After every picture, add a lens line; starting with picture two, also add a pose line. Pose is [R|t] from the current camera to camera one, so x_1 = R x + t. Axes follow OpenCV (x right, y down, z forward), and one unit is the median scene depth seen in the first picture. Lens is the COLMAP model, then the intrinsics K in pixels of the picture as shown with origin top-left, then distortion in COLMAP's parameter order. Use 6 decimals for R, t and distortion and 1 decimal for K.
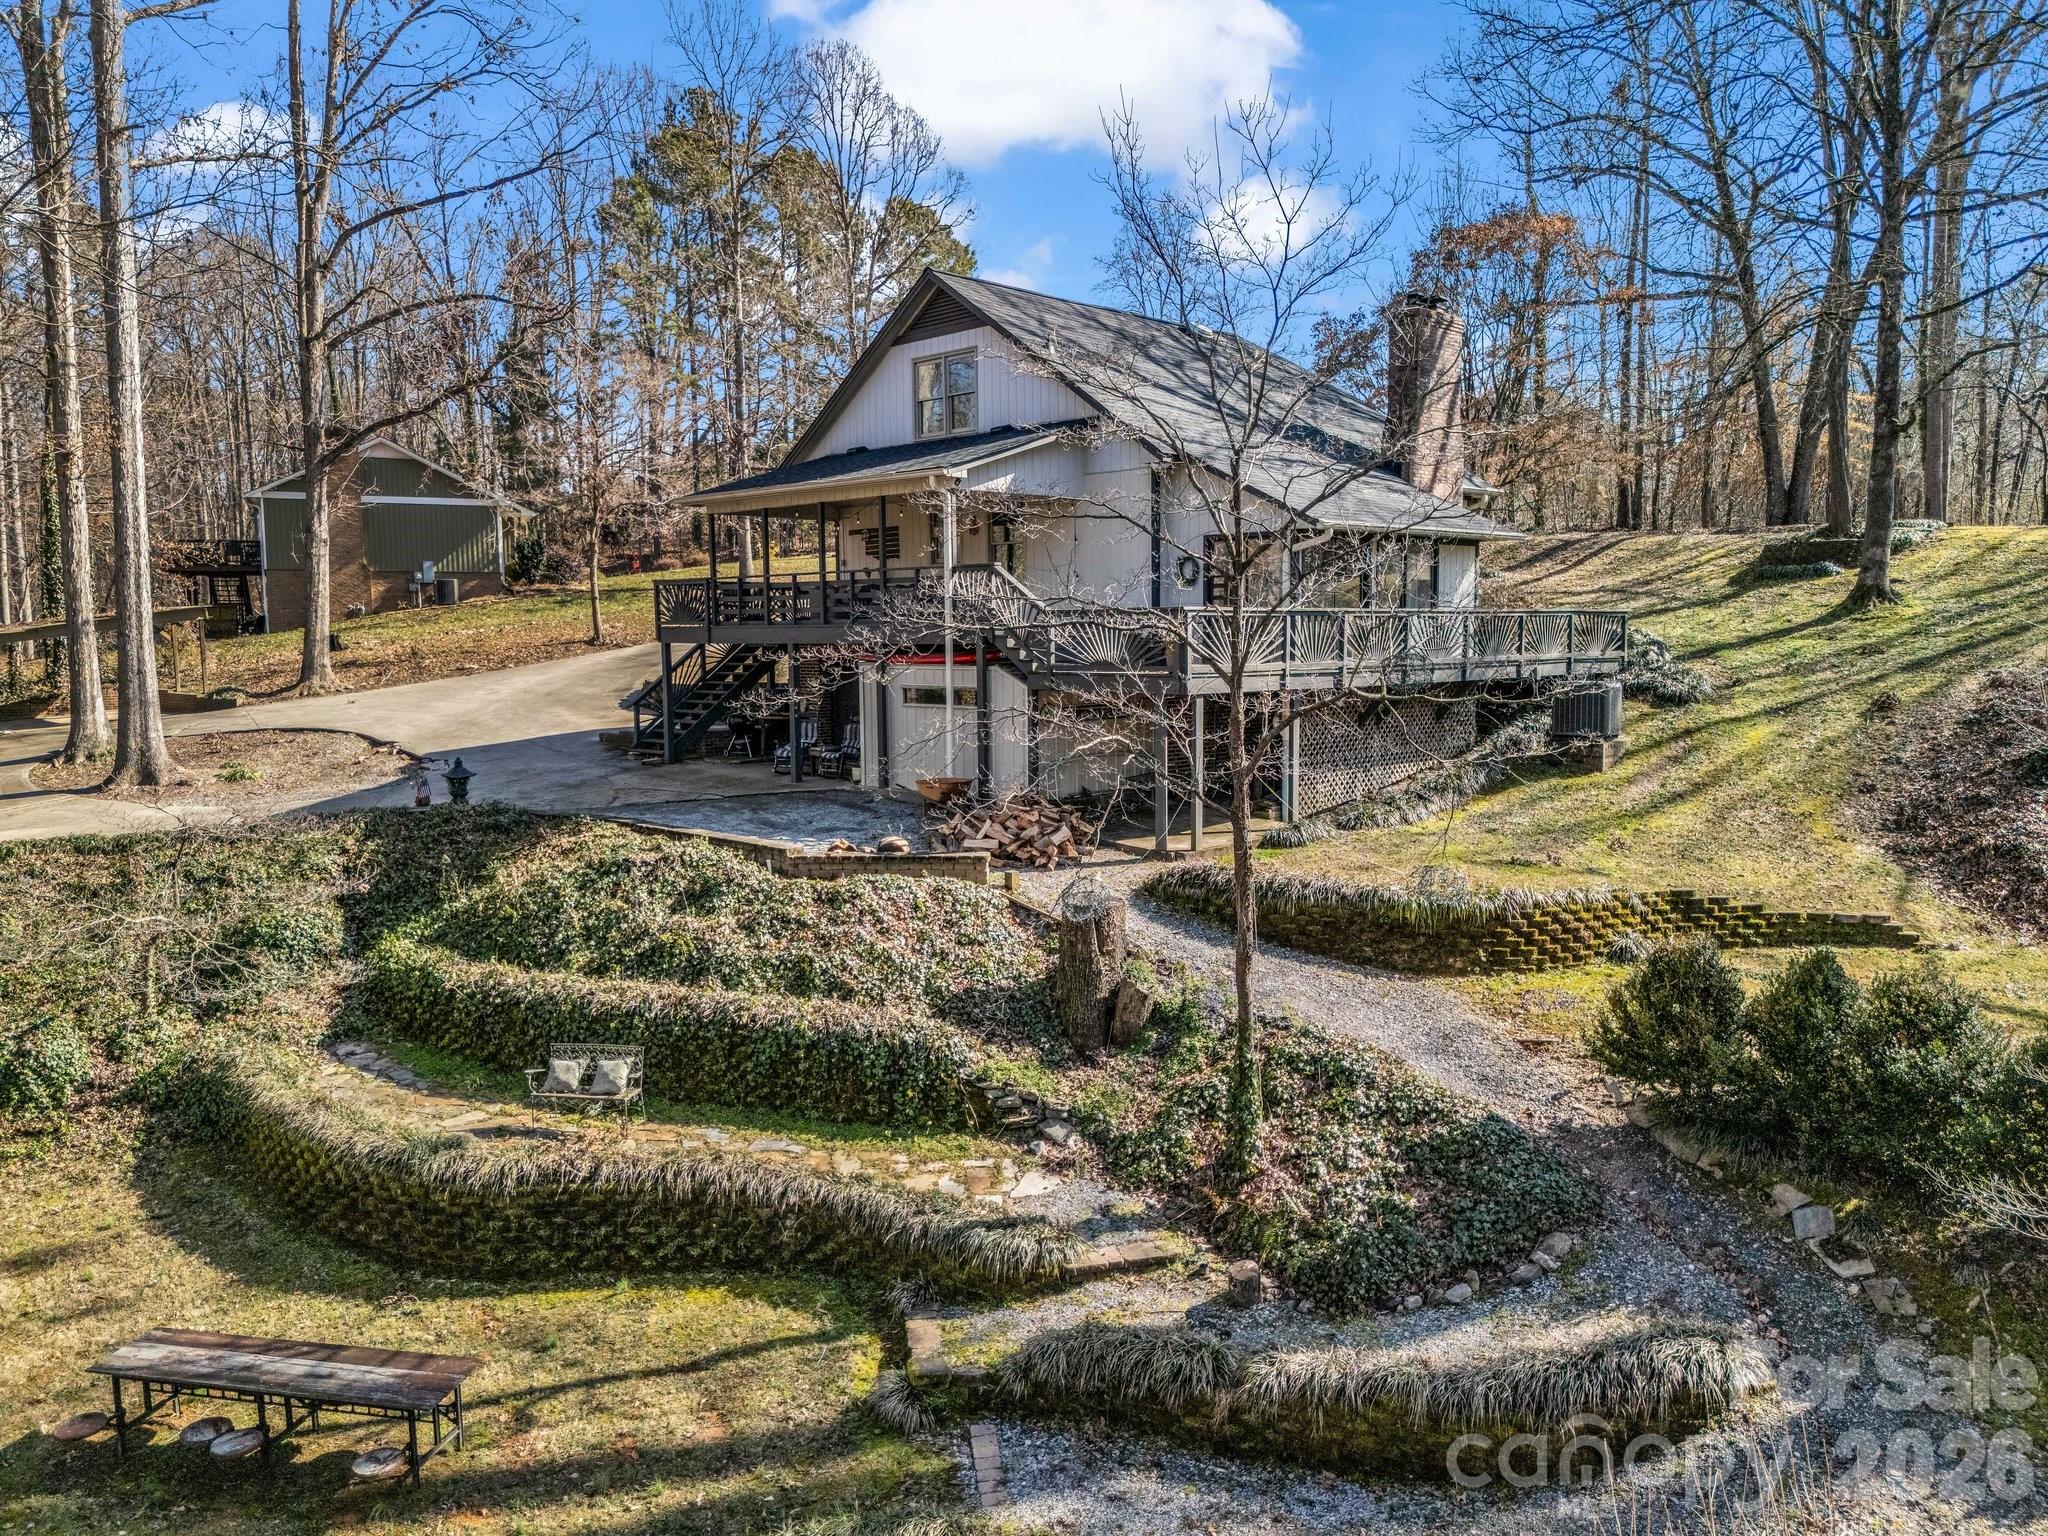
lens RADIAL K [[1526.5, 0, 1024.7], [0, 1526.5, 759.1], [0, 0, 1]] dist [0.061408, -0.036091]
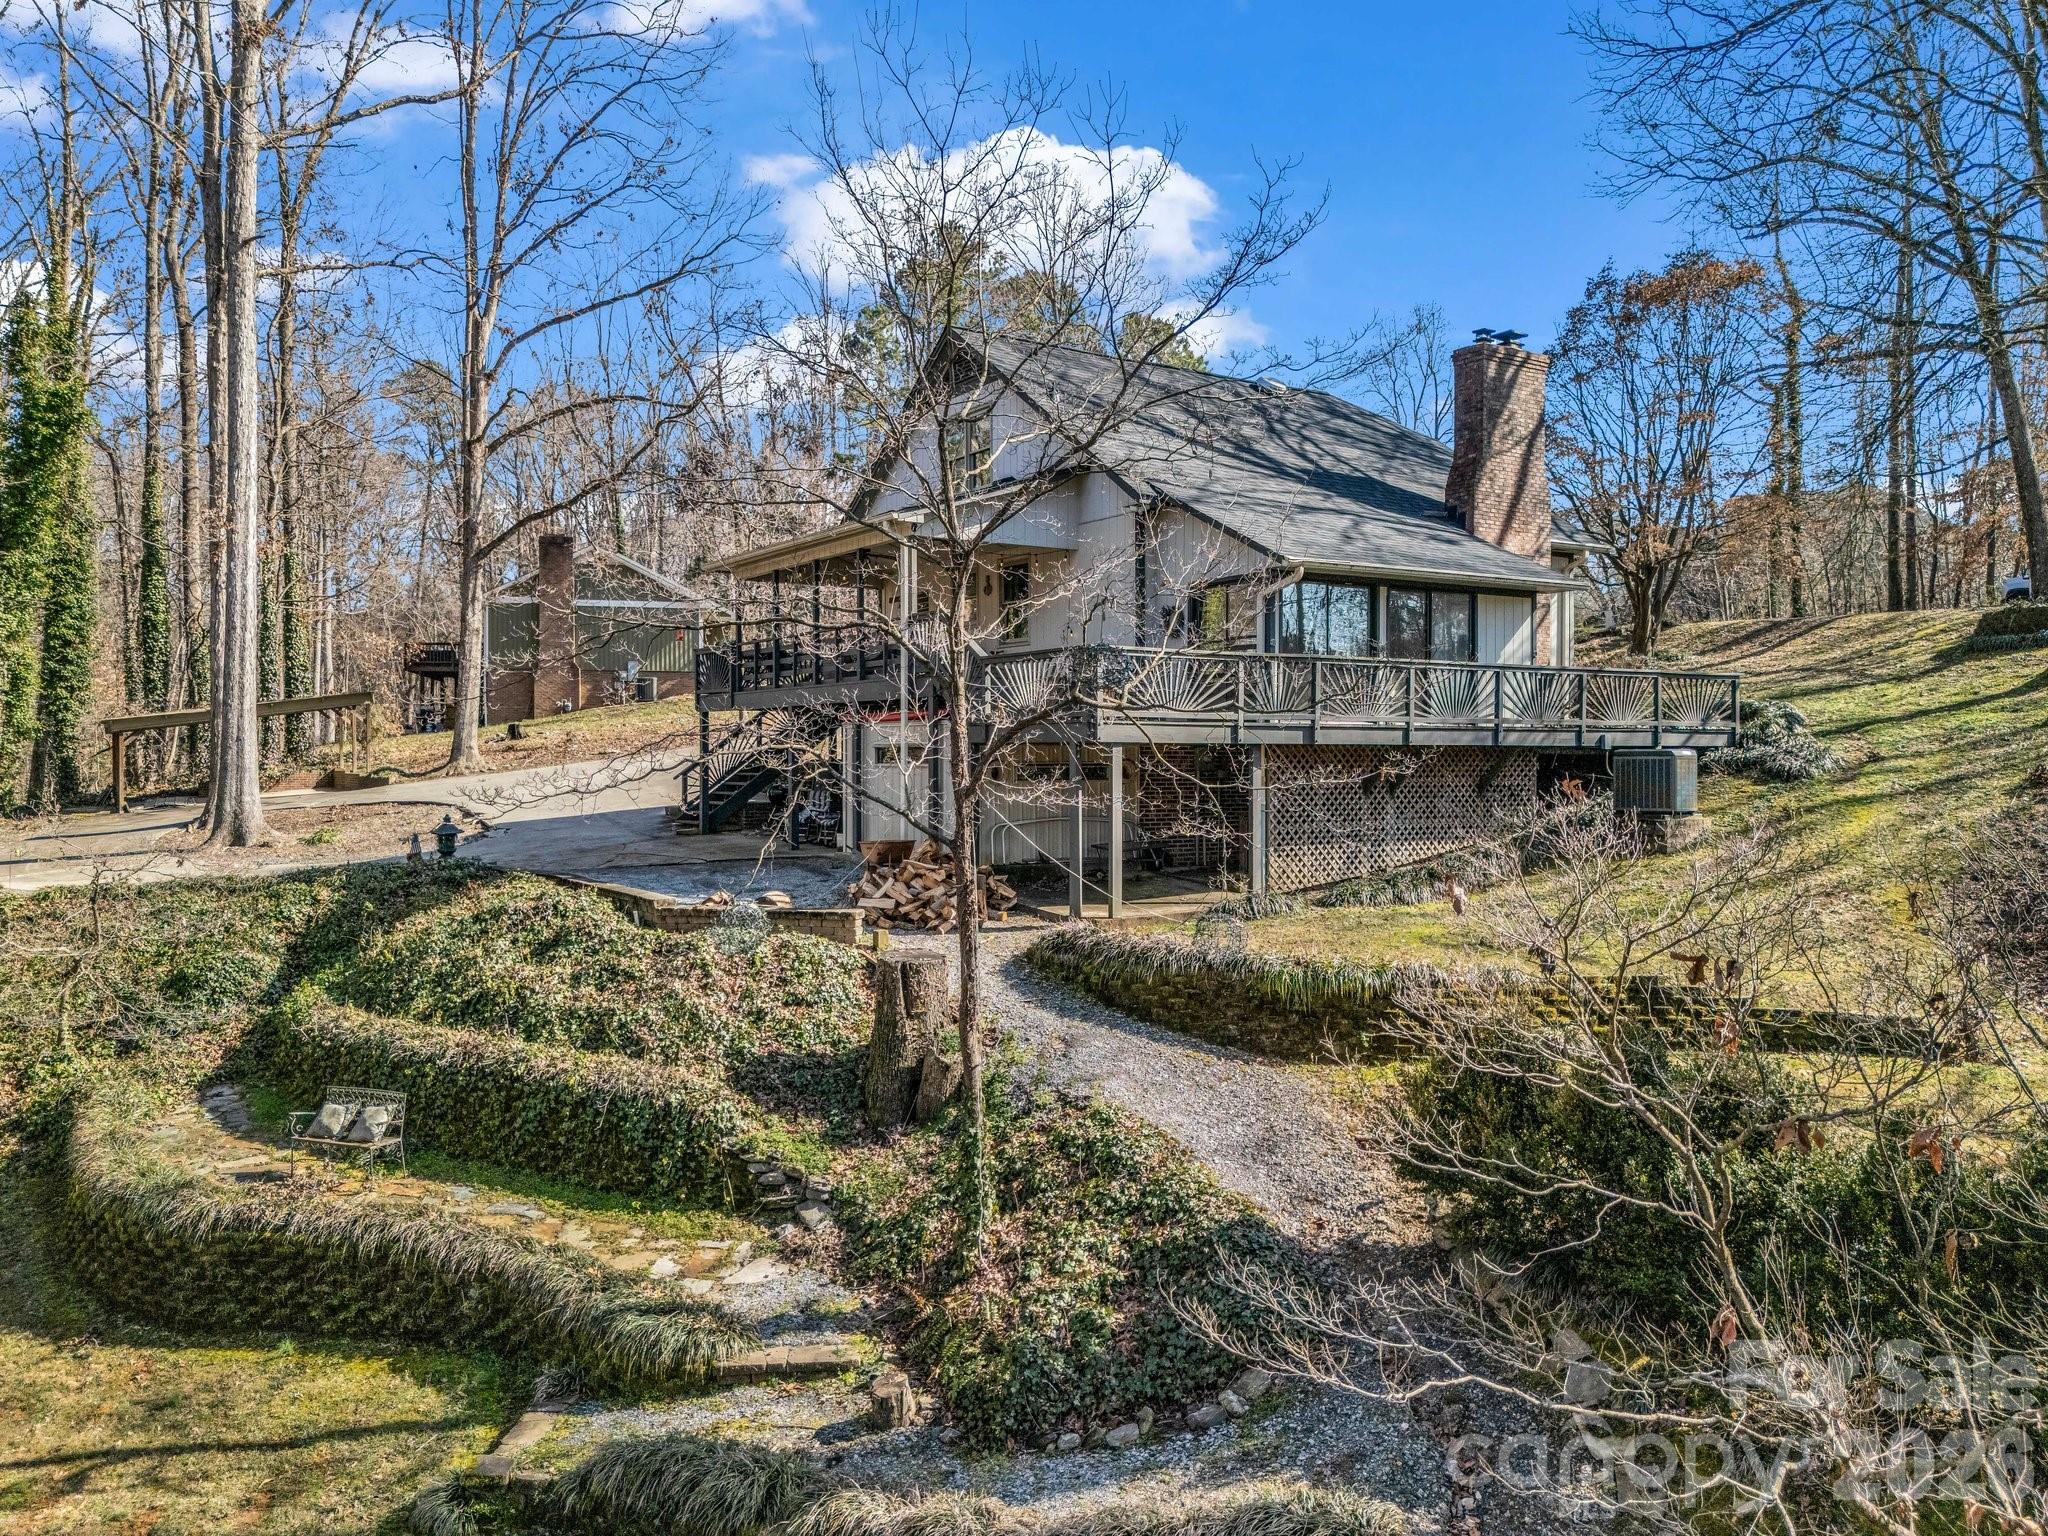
lens RADIAL K [[1526.5, 0, 1024.7], [0, 1526.5, 759.1], [0, 0, 1]] dist [0.061408, -0.036091]
pose [[0.978982, 0.008893, -0.203751, 0.281377], [-0.025545, 0.996528, -0.079240, 0.045249], [0.202338, 0.082780, 0.975811, 0.132215]]
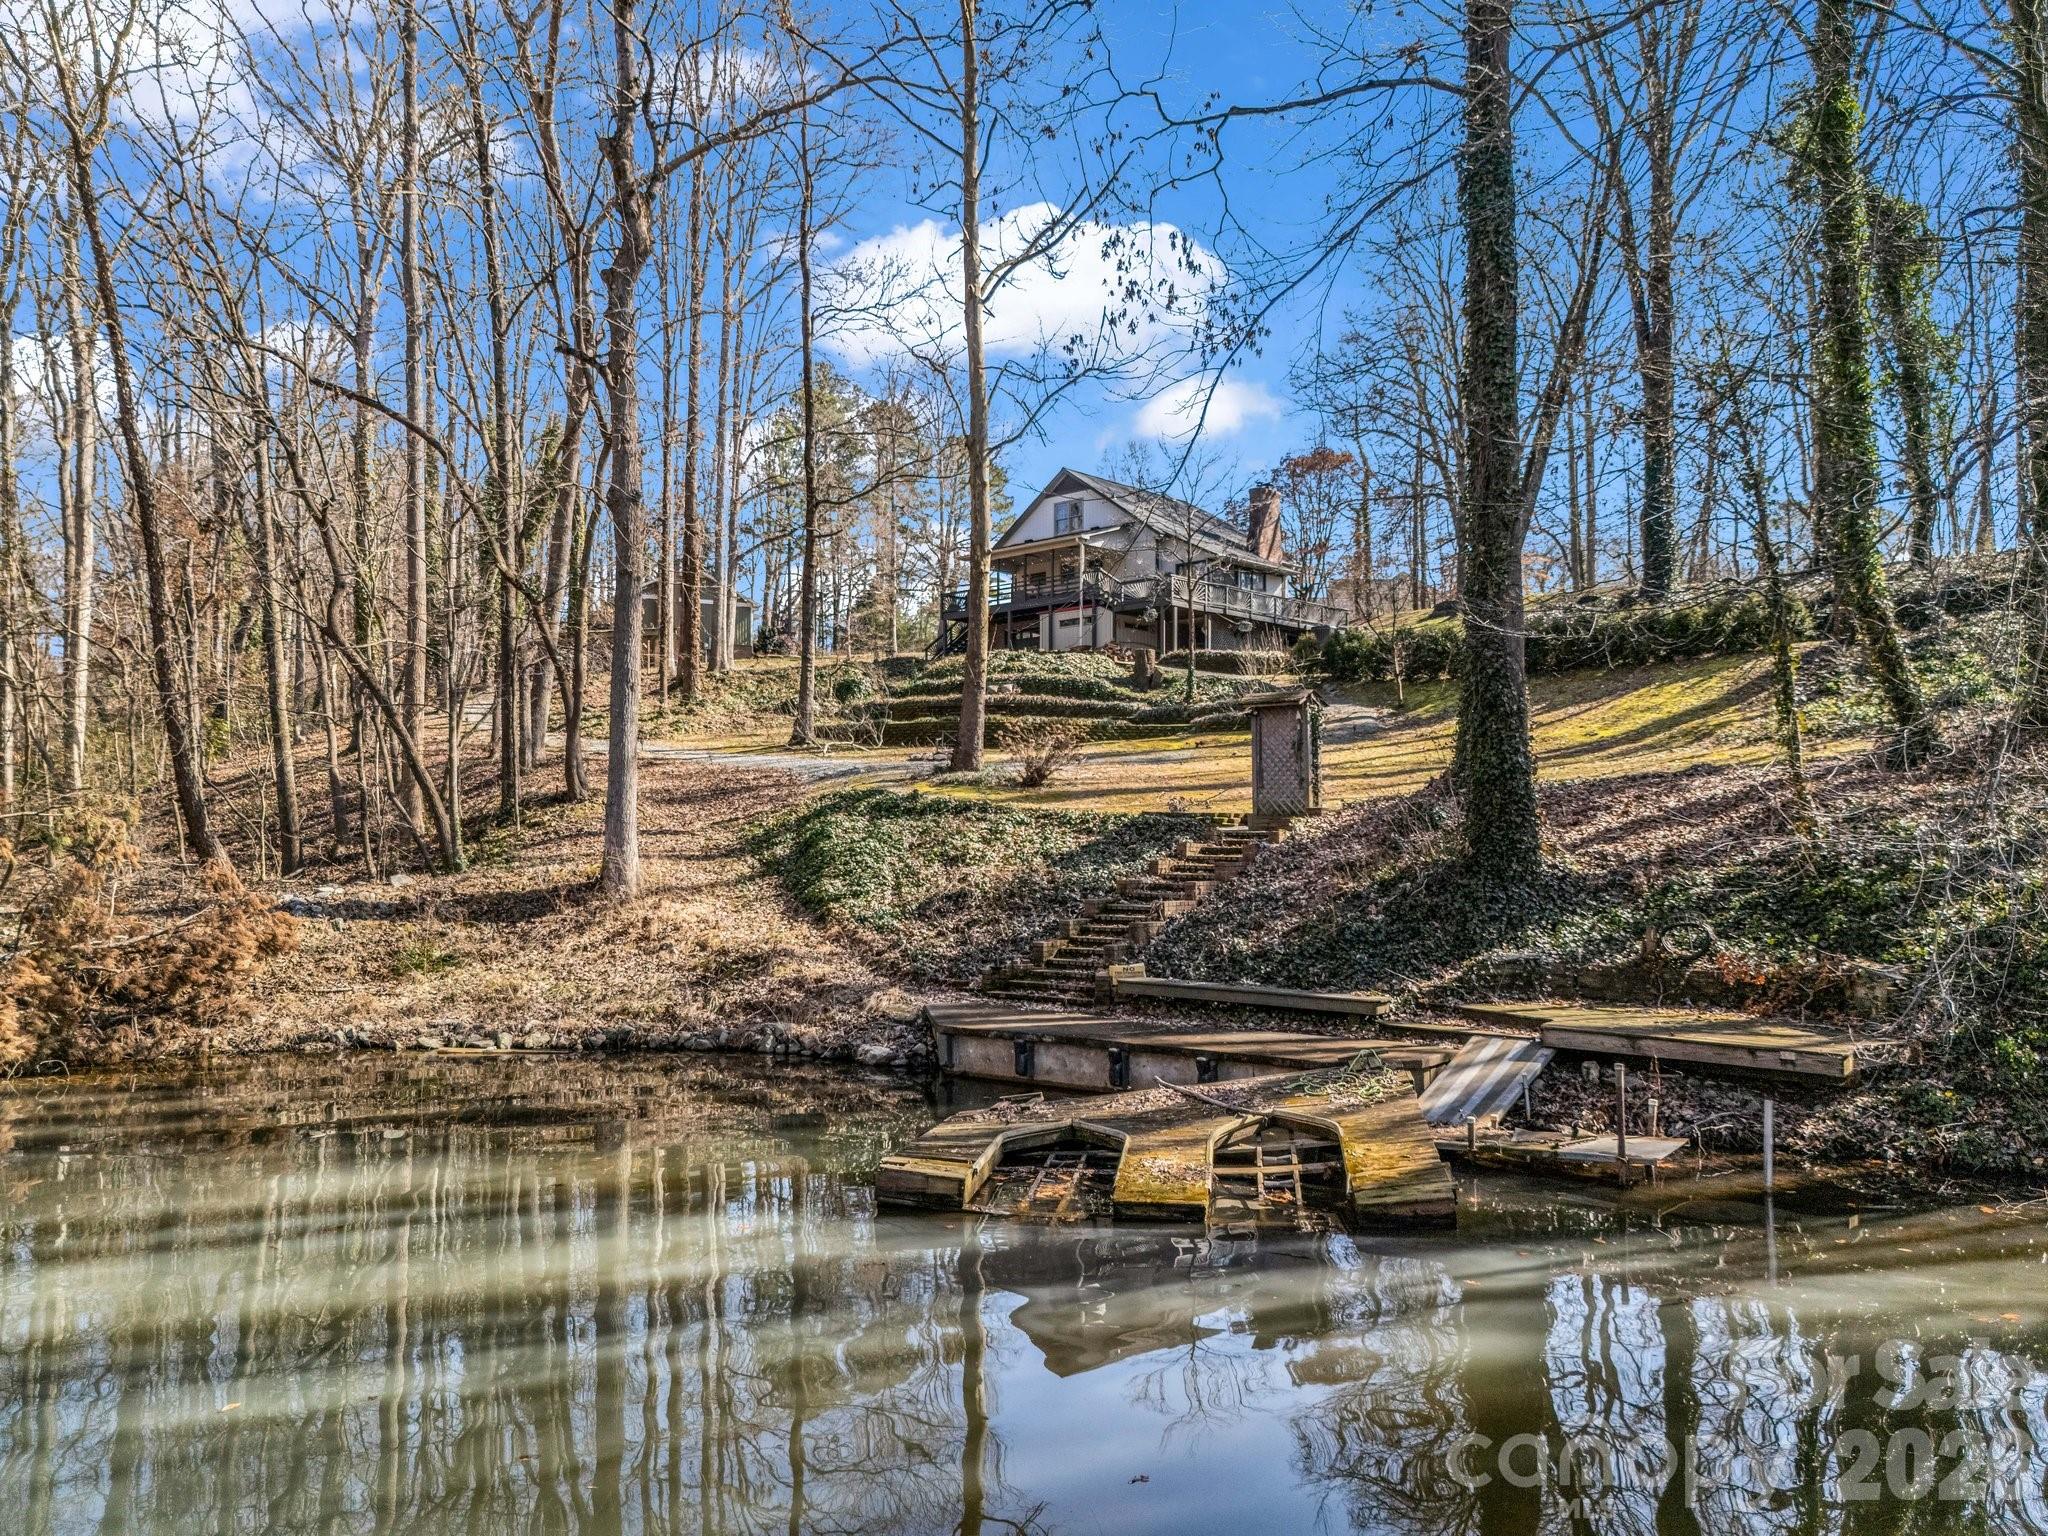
lens RADIAL K [[1526.5, 0, 1024.7], [0, 1526.5, 759.1], [0, 0, 1]] dist [0.061408, -0.036091]
pose [[0.999405, 0.014458, 0.031314, -0.302677], [-0.009956, 0.990183, -0.139421, 0.761614], [-0.033023, 0.139026, 0.989738, -2.130248]]
